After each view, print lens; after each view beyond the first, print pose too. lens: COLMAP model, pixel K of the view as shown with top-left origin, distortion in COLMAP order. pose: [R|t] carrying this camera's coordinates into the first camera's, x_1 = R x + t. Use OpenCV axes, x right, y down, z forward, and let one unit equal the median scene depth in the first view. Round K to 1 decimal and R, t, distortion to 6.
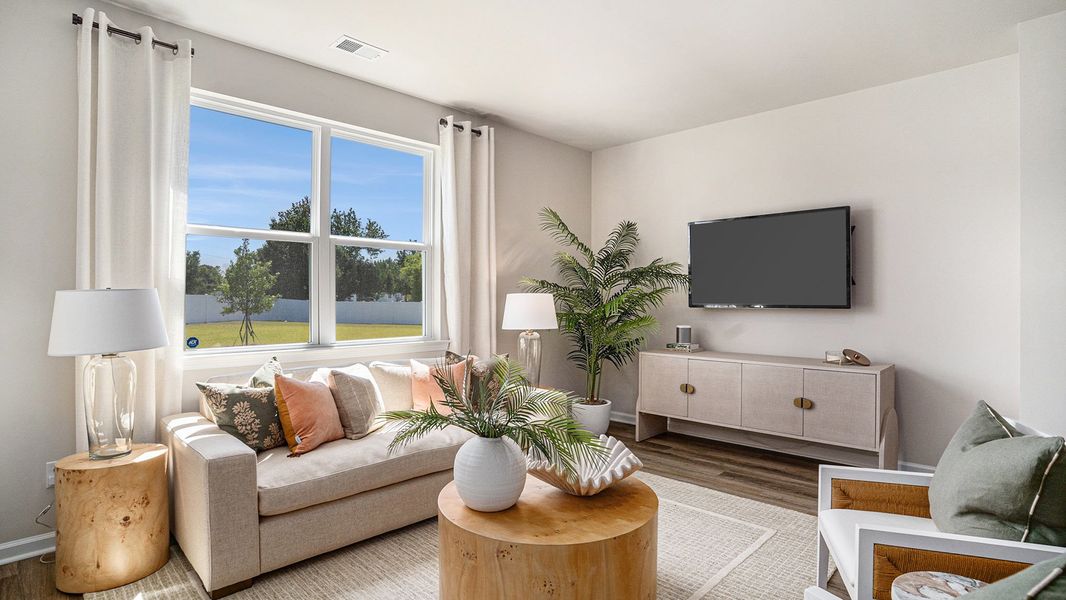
lens RADIAL K [[530.6, 0, 547.8], [0, 530.6, 293.3], [0, 0, 1]] dist [-0.000751, 0.000150]
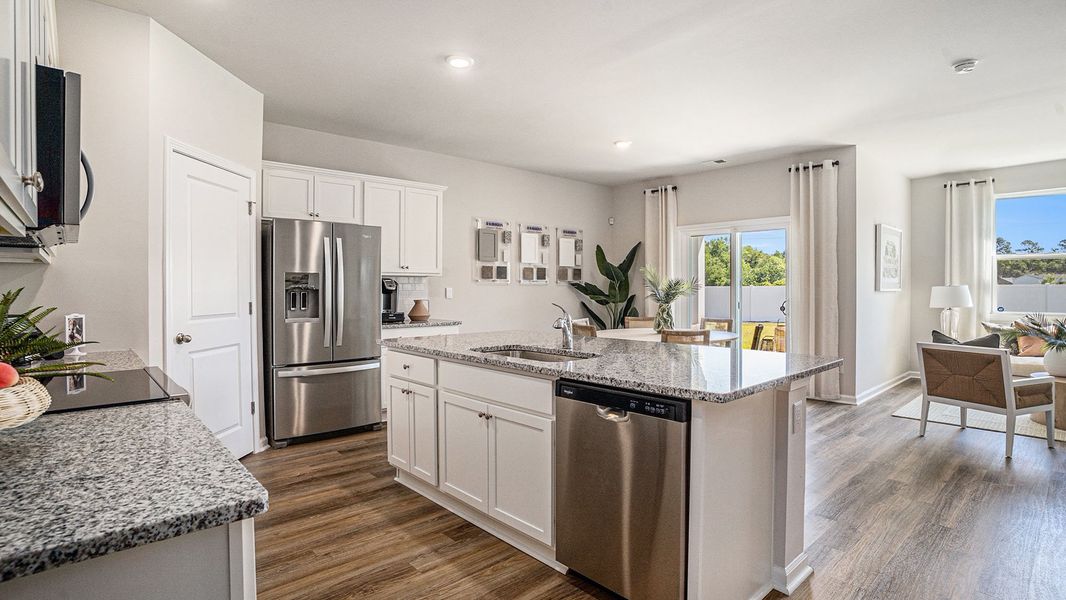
lens RADIAL K [[523.9, 0, 533.0], [0, 523.9, 300.0], [0, 0, 1]] dist [-0.051454, 0.000770]
pose [[-0.080309, 0.006028, -0.996752, 1.143225], [-0.004671, 0.999968, 0.006424, 0.038121], [0.996759, 0.005172, -0.080278, -0.553764]]
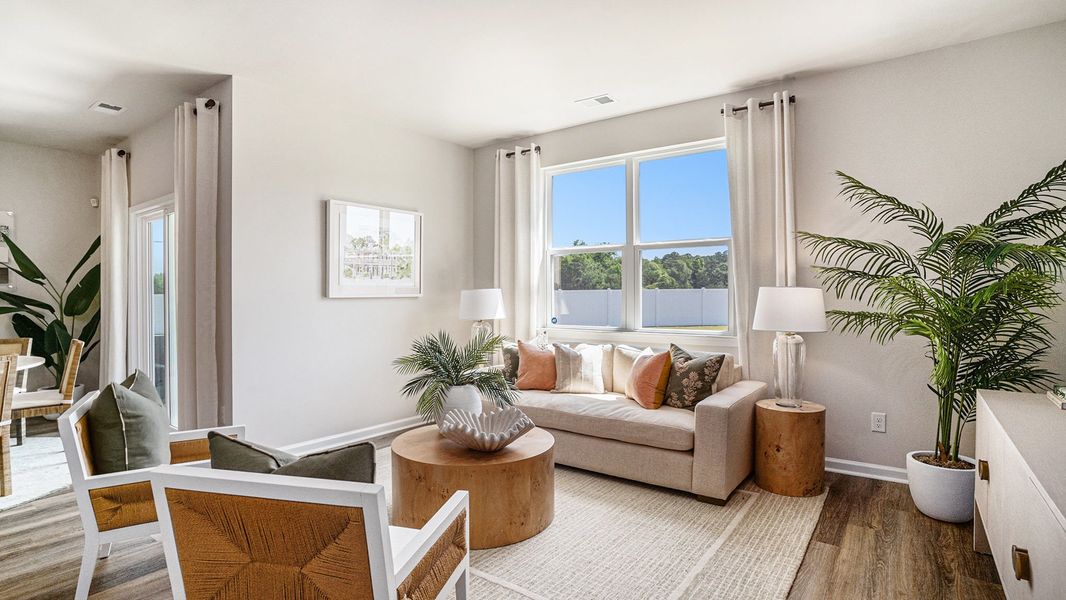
lens RADIAL K [[523.9, 0, 533.0], [0, 523.9, 300.0], [0, 0, 1]] dist [-0.051454, 0.000770]
pose [[0.119314, -0.010597, -0.992800, 0.677534], [-0.000105, 0.999943, -0.010686, 0.030642], [0.992857, 0.001379, 0.119306, 0.525378]]
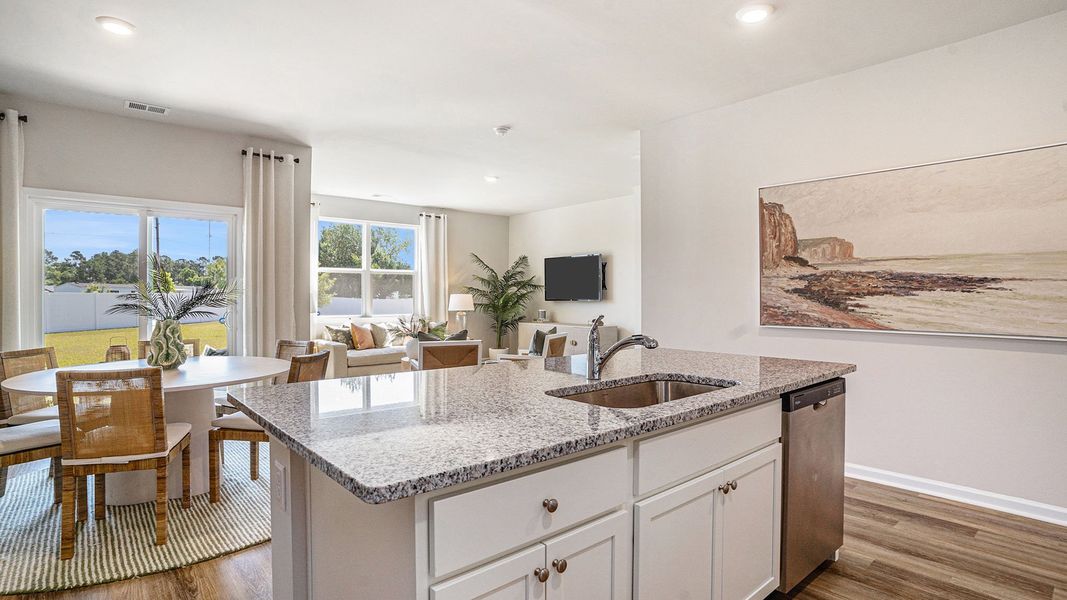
lens RADIAL K [[524.4, 0, 533.5], [0, 524.4, 300.0], [0, 0, 1]] dist [-0.051454, 0.000770]
pose [[0.994834, -0.010716, -0.100945, 0.460242], [0.010414, 0.999940, -0.003515, 0.034644], [0.100977, 0.002445, 0.994886, -1.044146]]
